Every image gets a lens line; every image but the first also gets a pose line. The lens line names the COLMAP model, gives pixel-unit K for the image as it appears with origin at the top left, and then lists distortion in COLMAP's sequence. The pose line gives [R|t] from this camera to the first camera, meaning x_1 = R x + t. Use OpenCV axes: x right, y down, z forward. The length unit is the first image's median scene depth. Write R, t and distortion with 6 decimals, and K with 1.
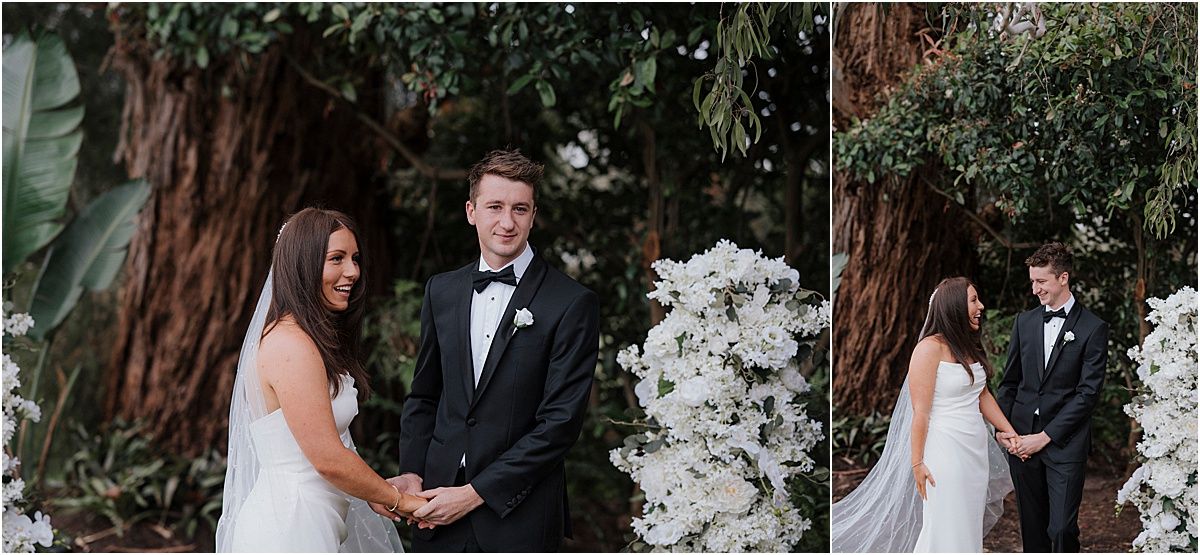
lens RADIAL K [[2774.5, 0, 600.1], [0, 2774.5, 273.3], [0, 0, 1]] dist [-0.311306, 0.000000]
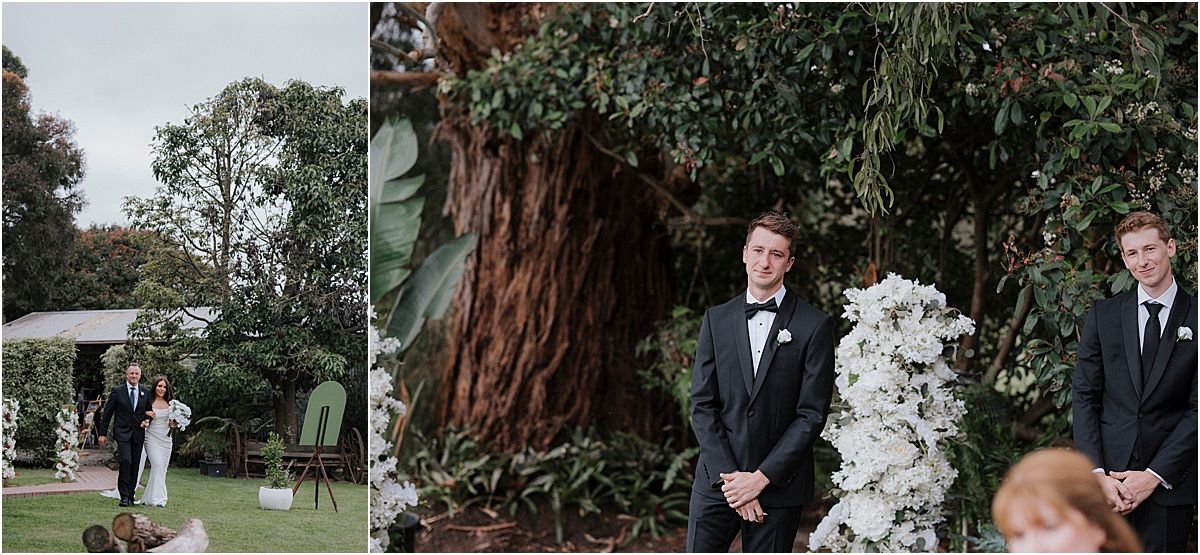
lens RADIAL K [[2774.5, 0, 600.0], [0, 2774.5, 277.5], [0, 0, 1]] dist [-0.311306, 0.000000]
pose [[0.993944, -0.022617, -0.107531, 0.029546], [0.021855, 0.999727, -0.008264, -0.001096], [0.107689, 0.005864, 0.994167, -0.259662]]
